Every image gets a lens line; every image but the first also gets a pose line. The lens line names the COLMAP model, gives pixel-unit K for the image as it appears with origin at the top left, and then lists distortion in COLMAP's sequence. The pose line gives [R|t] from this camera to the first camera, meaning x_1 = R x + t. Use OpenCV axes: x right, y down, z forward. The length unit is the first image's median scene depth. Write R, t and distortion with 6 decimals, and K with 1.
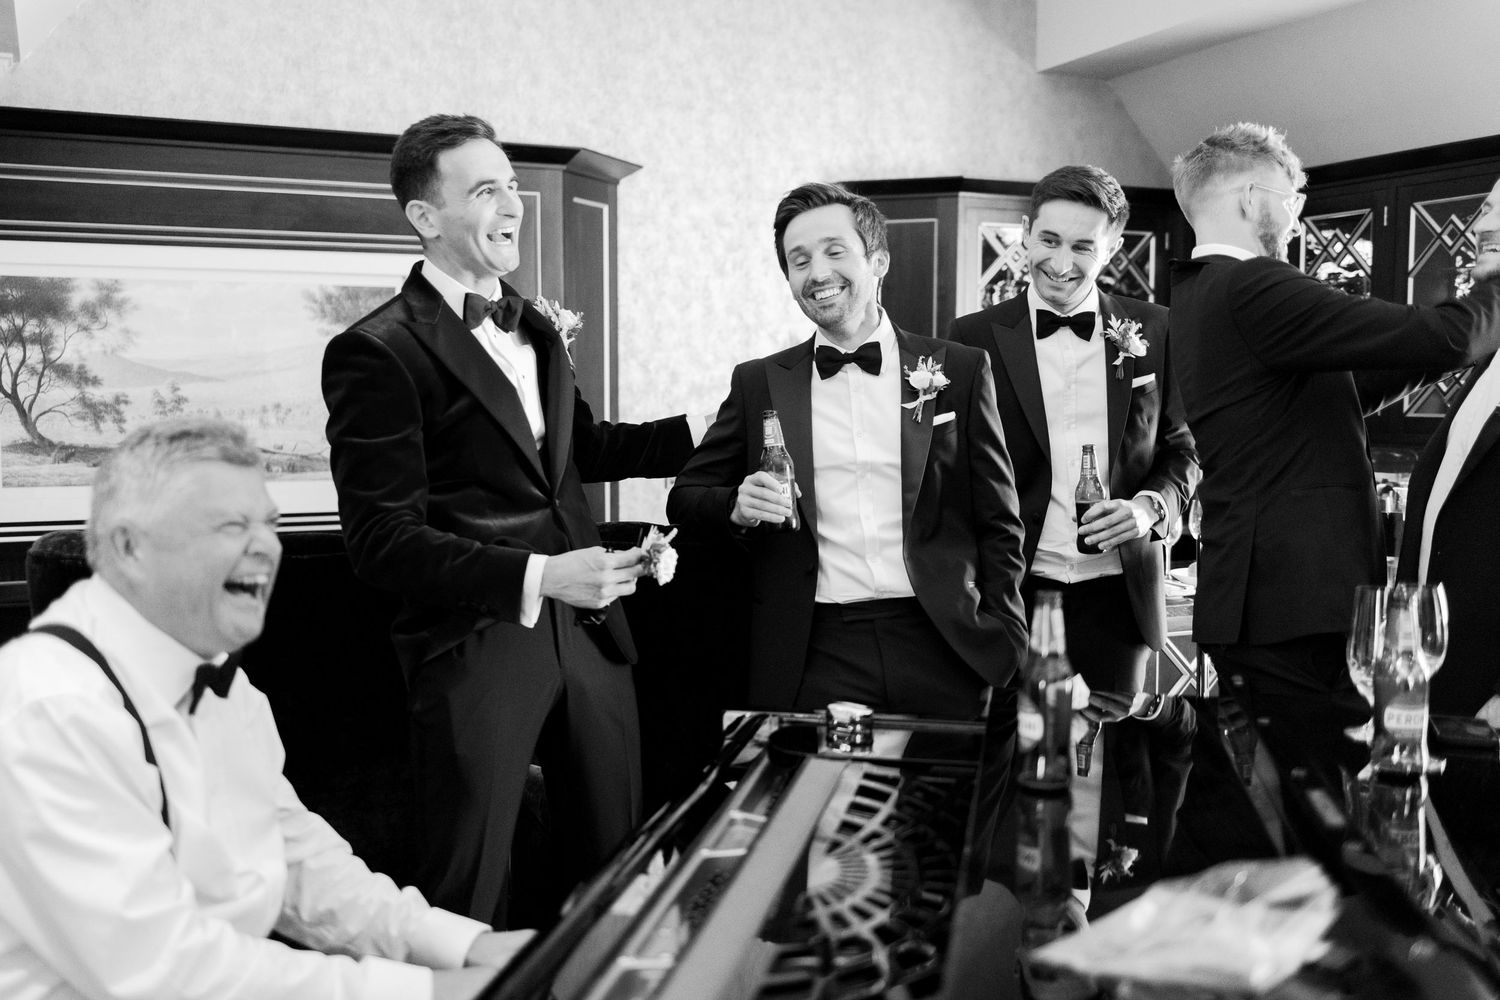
lens RADIAL K [[1534.1, 0, 750.0], [0, 1534.1, 500.0], [0, 0, 1]] dist [0.018047, -0.001605]
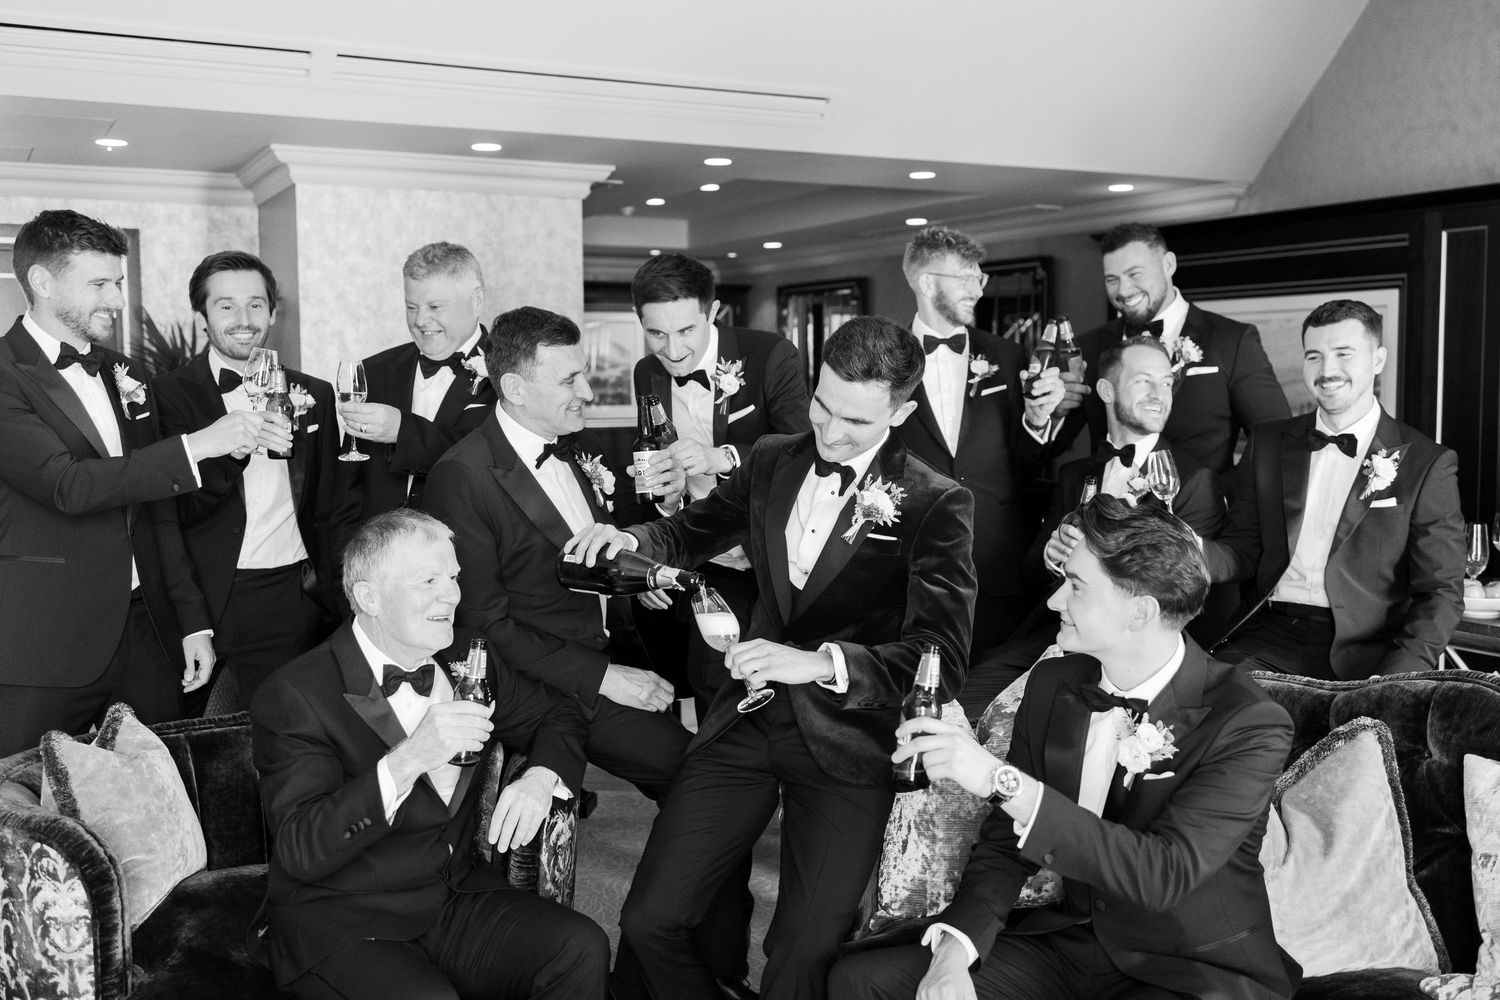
lens RADIAL K [[1505.7, 0, 739.8], [0, 1505.7, 500.3], [0, 0, 1]] dist [-0.168436, 0.337871]
pose [[0.029029, 0.080547, -0.996328, 0.870414], [-0.073242, 0.994240, 0.078244, -0.036138], [0.996892, 0.070702, 0.034761, 0.375670]]
